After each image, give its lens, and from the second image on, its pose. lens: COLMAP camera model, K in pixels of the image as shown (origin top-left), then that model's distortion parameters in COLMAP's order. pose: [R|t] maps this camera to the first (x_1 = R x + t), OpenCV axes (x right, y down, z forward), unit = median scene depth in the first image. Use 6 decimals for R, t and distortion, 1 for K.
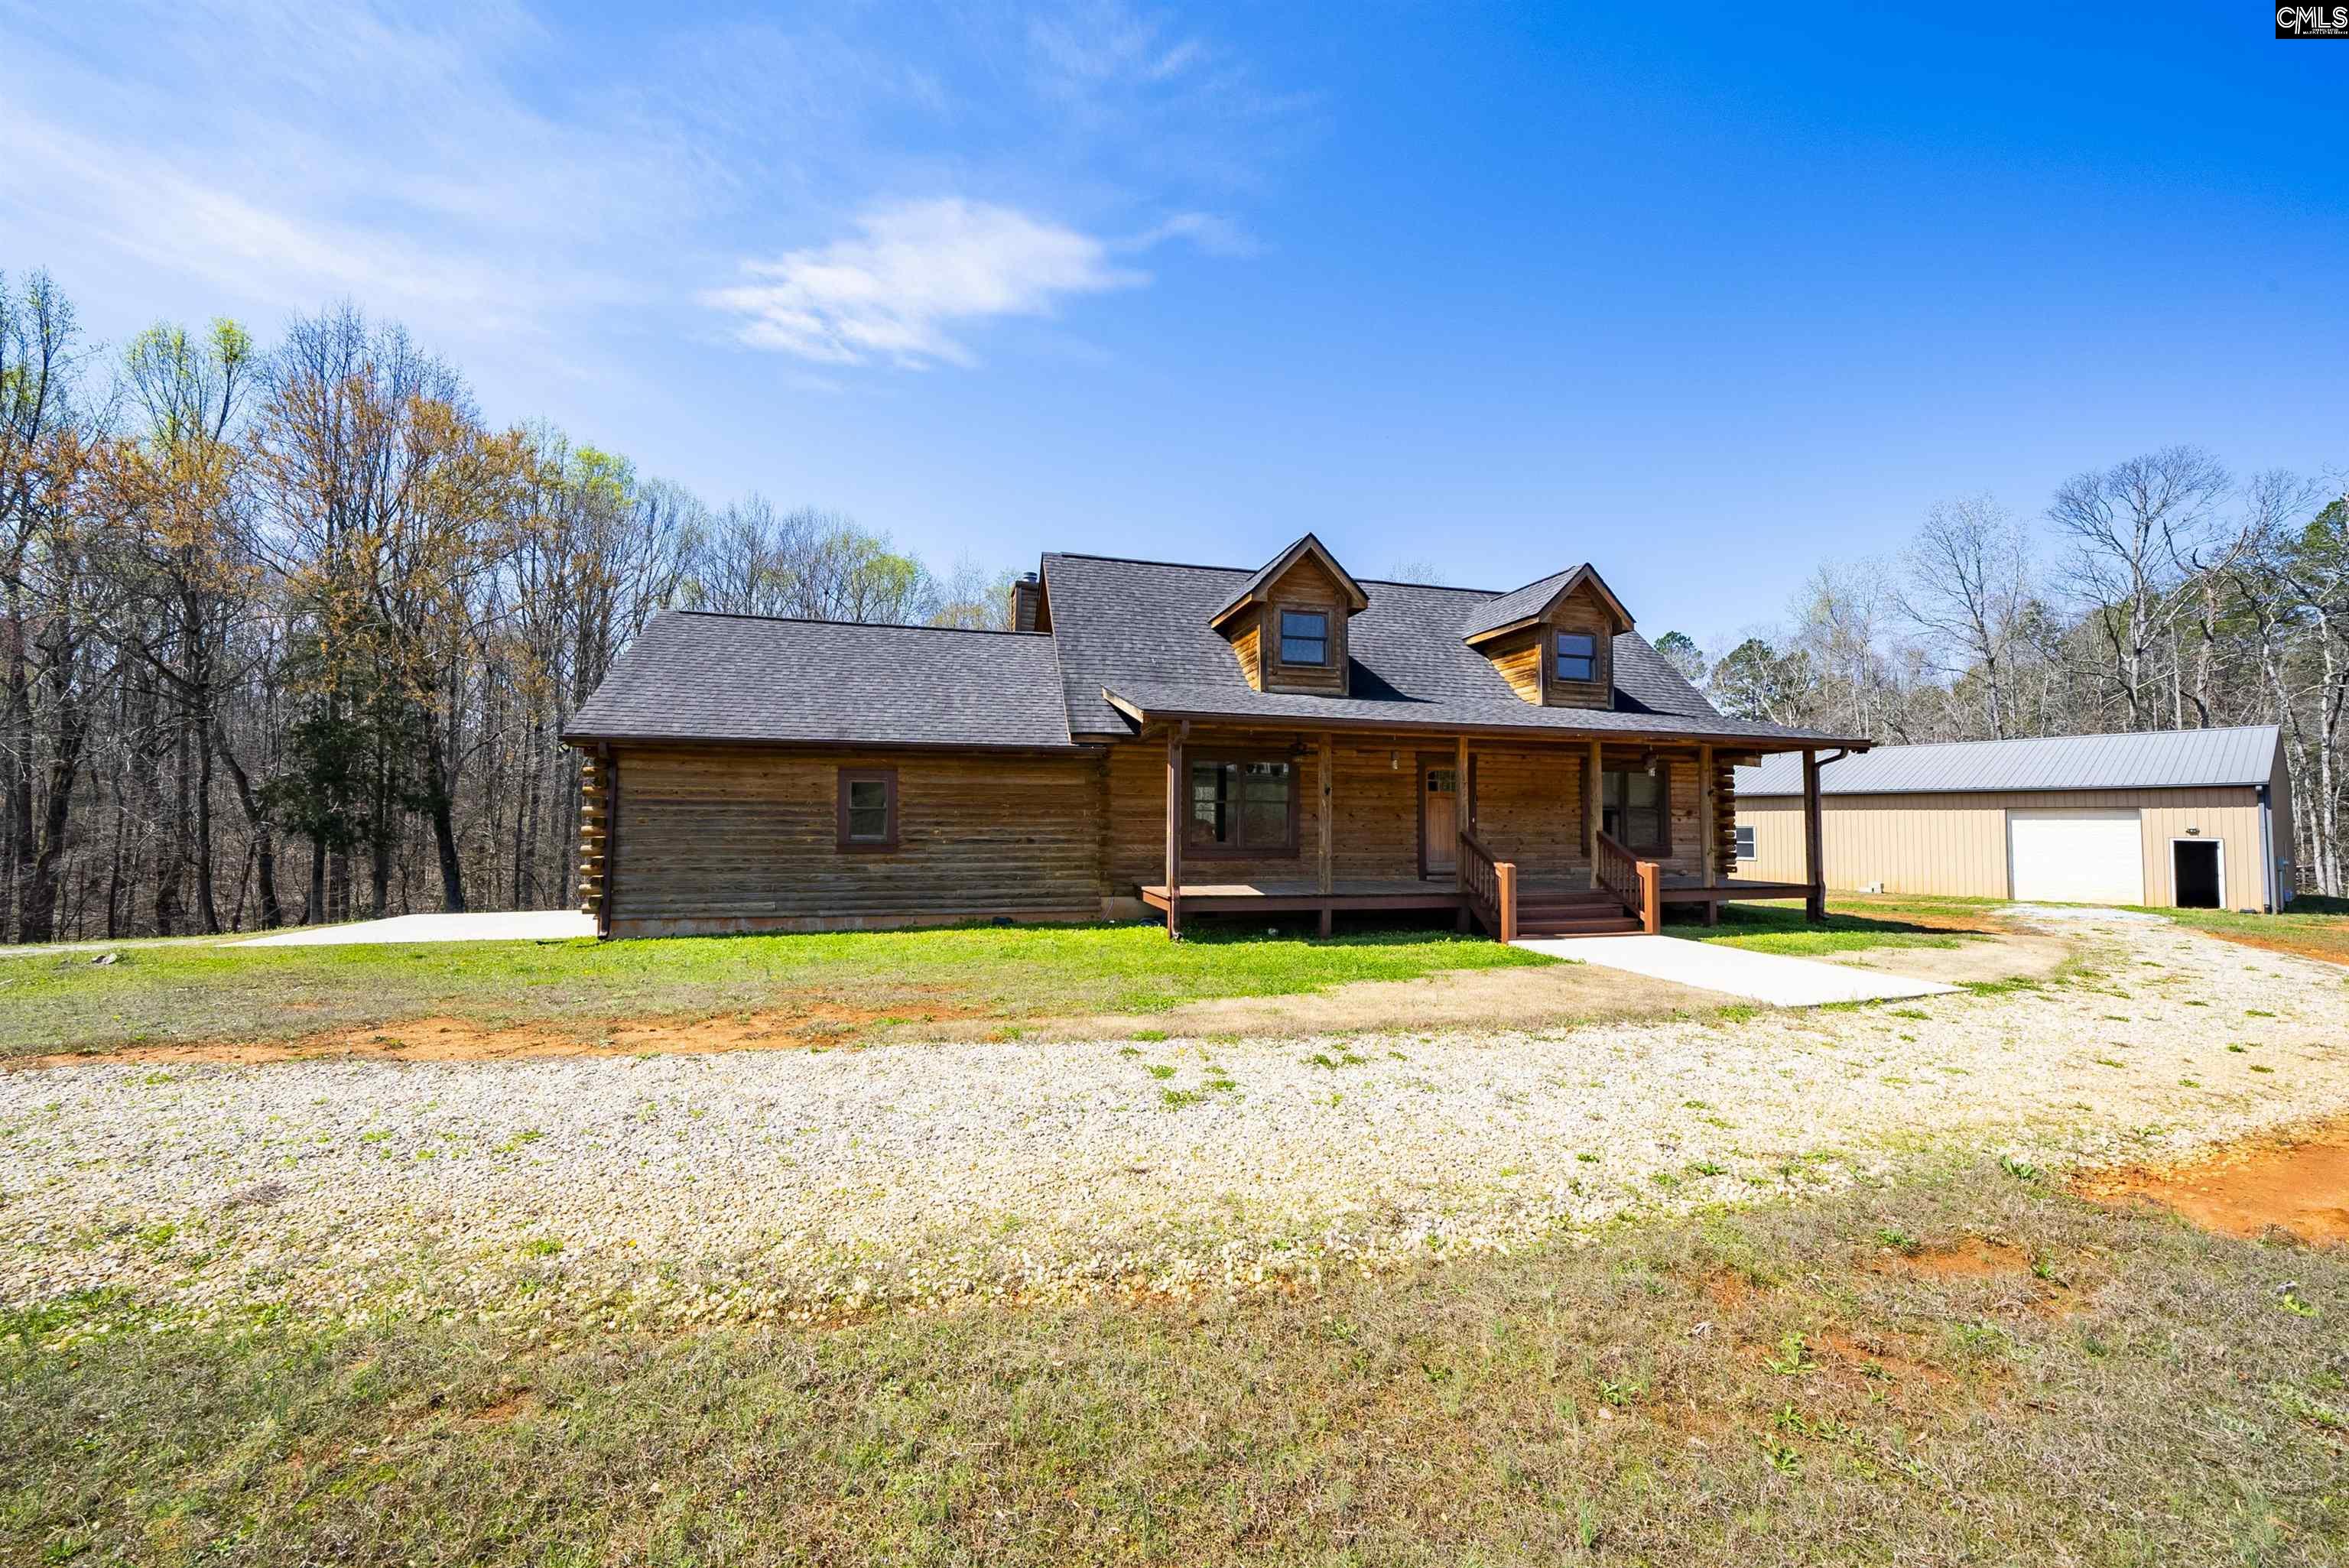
lens RADIAL K [[833.9, 0, 1134.1], [0, 833.9, 783.7], [0, 0, 1]] dist [-0.016142, -0.000051]
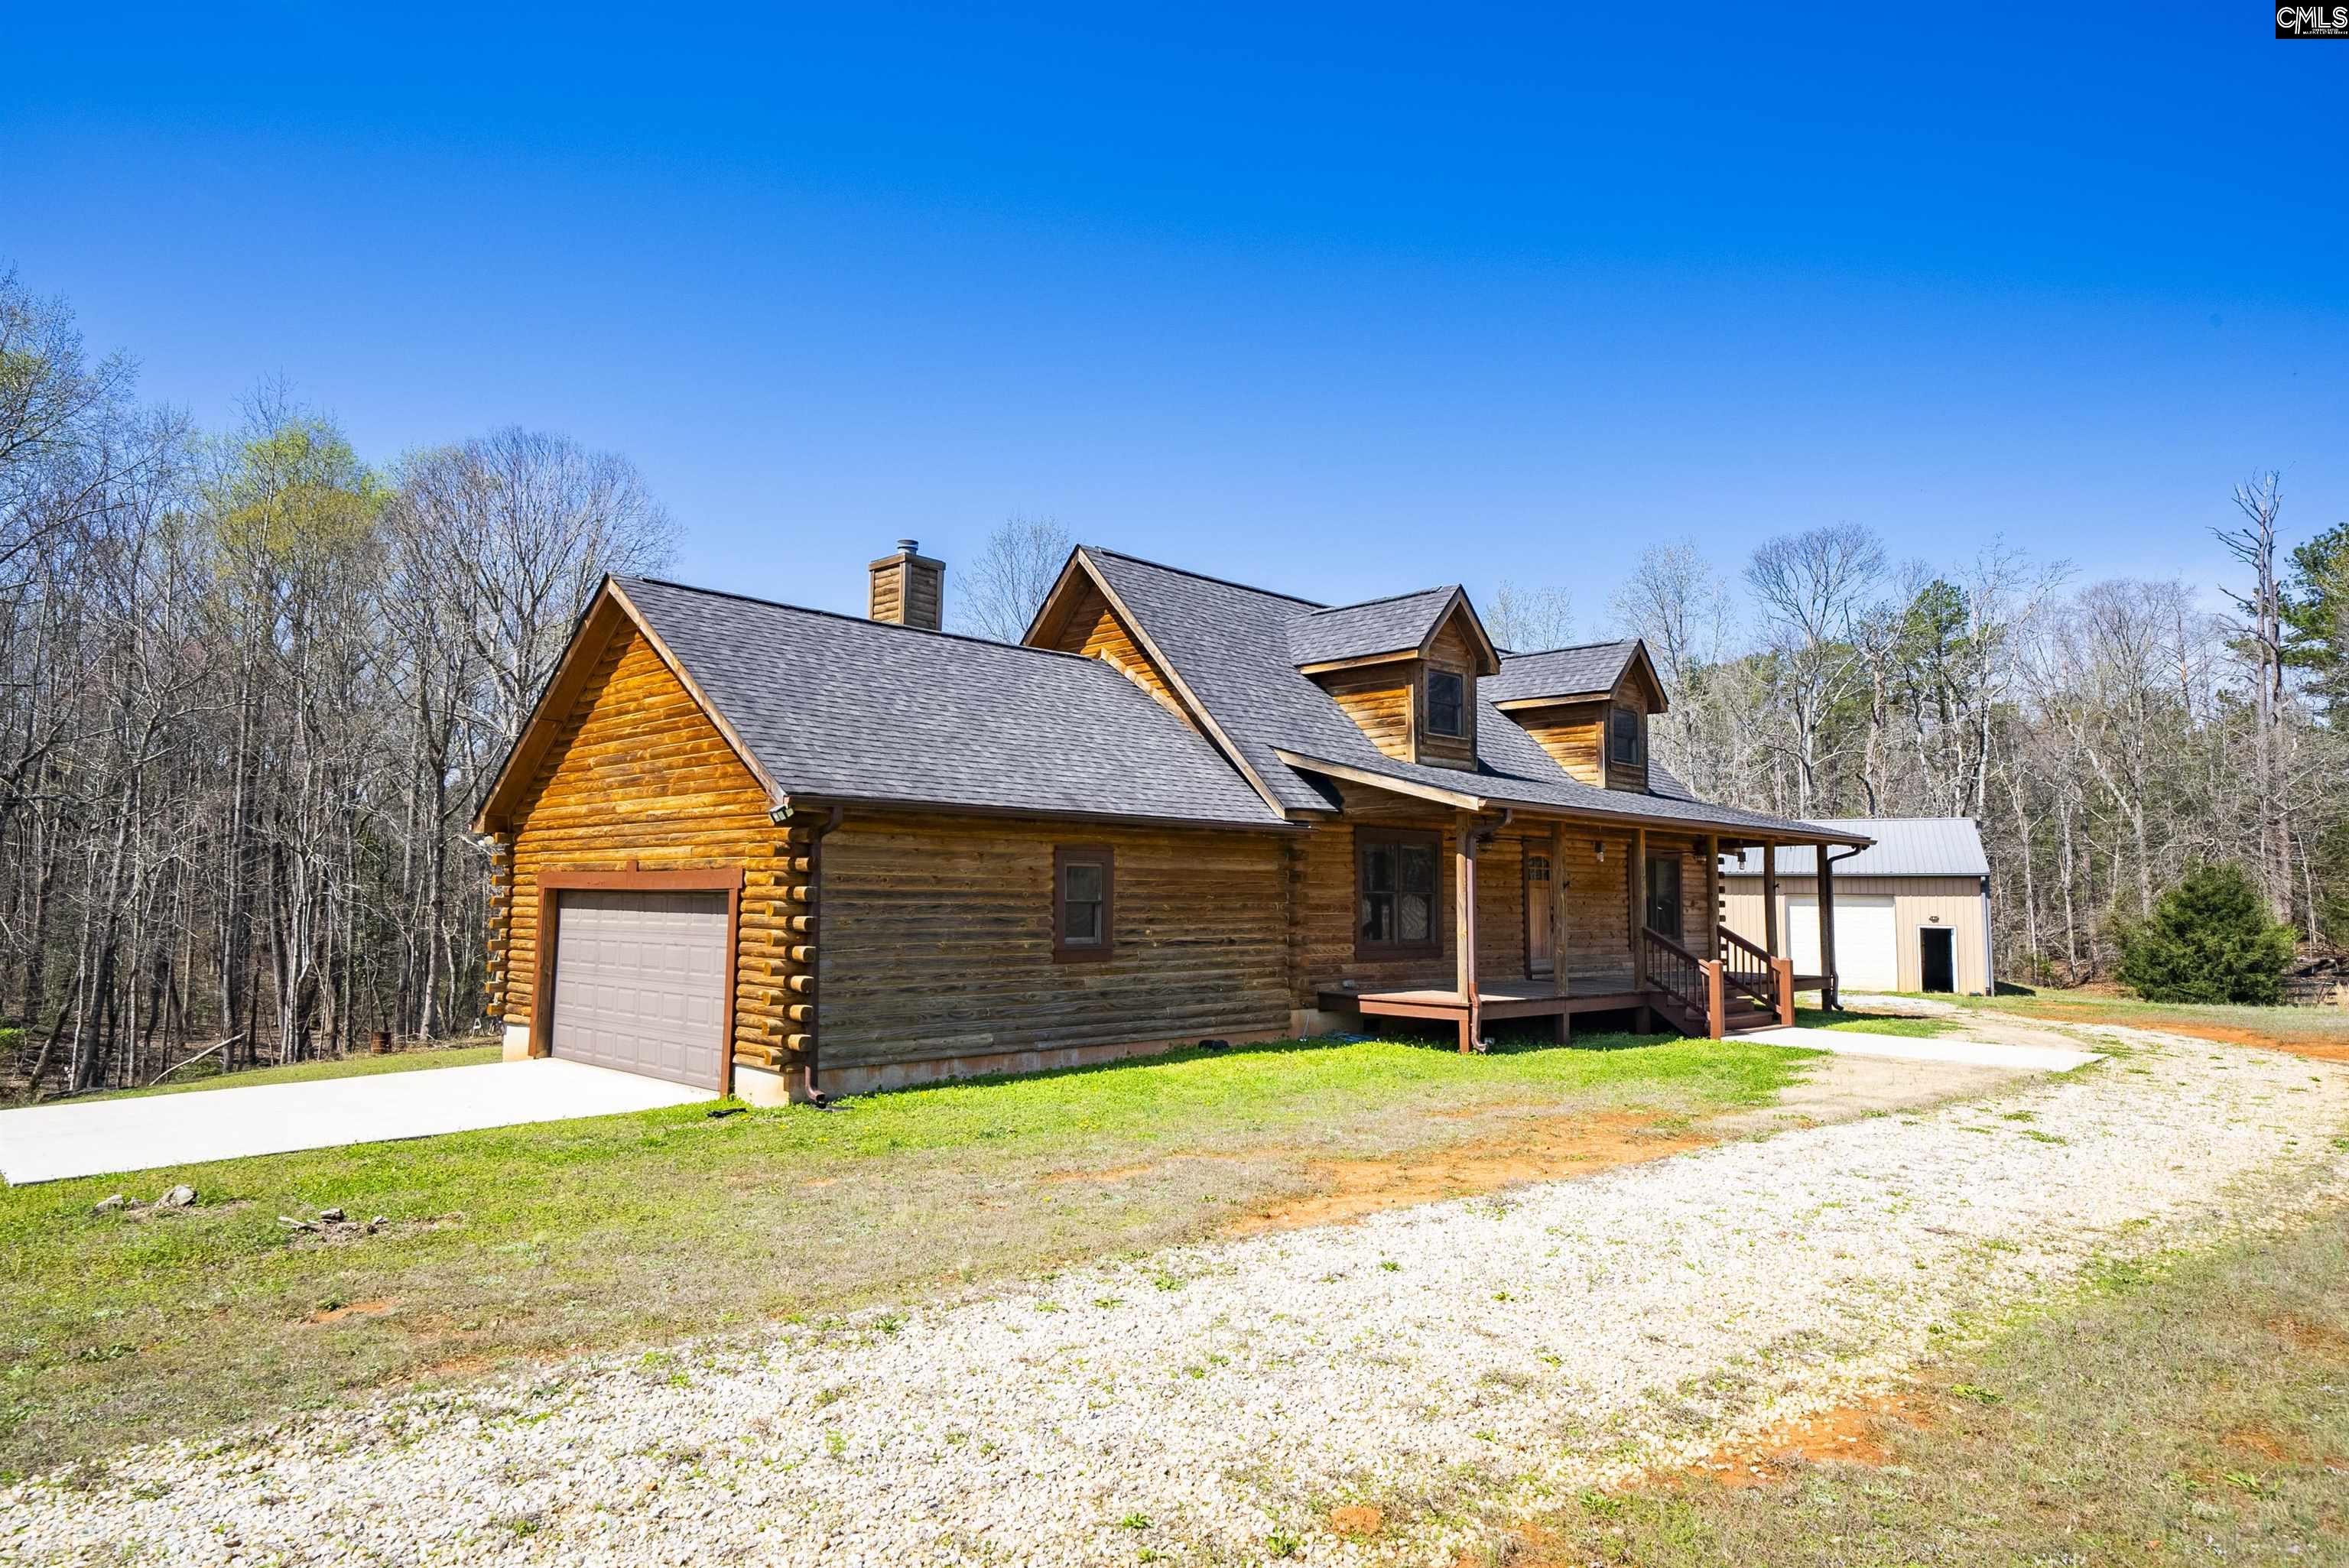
lens RADIAL K [[1425.5, 0, 1151.2], [0, 1425.5, 784.6], [0, 0, 1]] dist [0.045215, 0.012183]
pose [[0.853757, 0.043334, 0.518865, -0.914860], [-0.027670, 0.998899, -0.037895, -0.027500], [-0.519936, 0.017996, 0.854016, -0.120855]]
